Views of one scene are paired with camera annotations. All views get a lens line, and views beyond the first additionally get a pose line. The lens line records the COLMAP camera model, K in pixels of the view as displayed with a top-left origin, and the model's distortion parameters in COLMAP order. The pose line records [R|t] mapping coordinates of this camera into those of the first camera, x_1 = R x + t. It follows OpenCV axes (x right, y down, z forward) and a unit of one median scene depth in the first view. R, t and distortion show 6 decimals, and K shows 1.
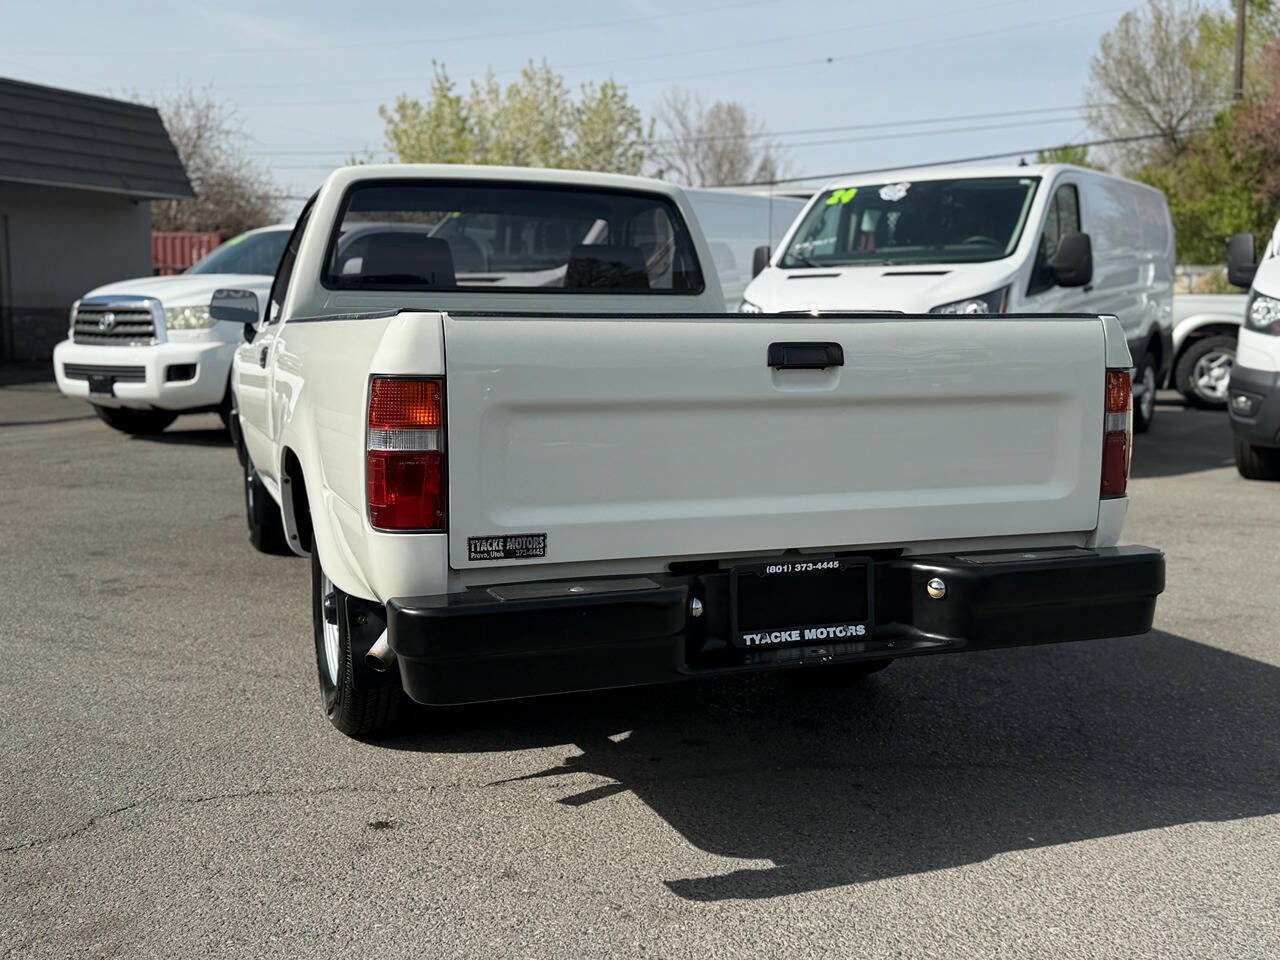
lens RADIAL K [[1266.8, 0, 636.8], [0, 1266.8, 491.3], [0, 0, 1]] dist [0.179503, -0.398246]
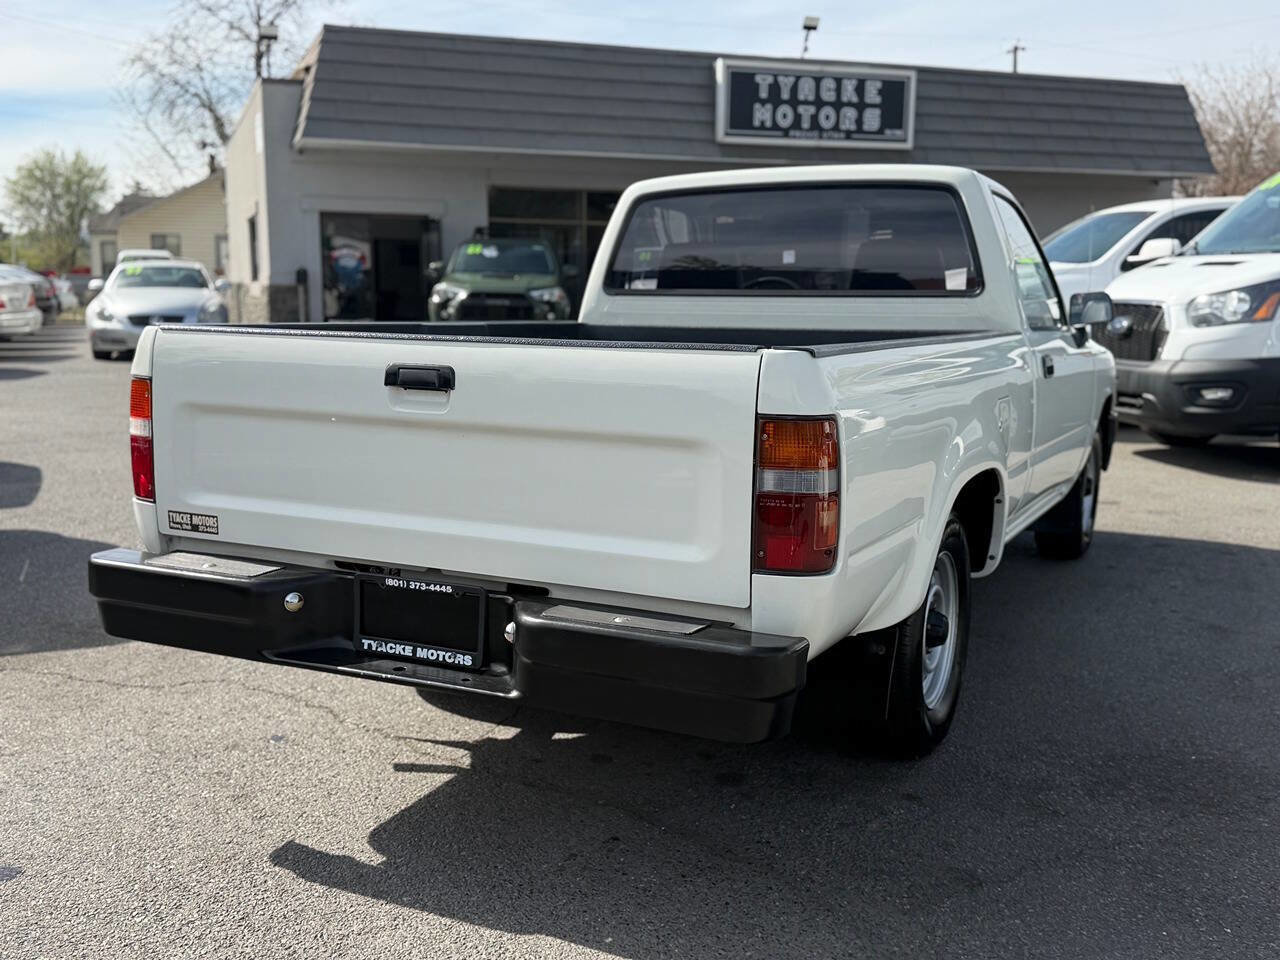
lens RADIAL K [[1266.8, 0, 636.8], [0, 1266.8, 491.3], [0, 0, 1]] dist [0.179503, -0.398246]
pose [[0.676128, 0.116892, -0.727452, 0.959096], [-0.104227, 0.992580, 0.062621, -0.094746], [0.729374, 0.033480, 0.683295, 0.422245]]
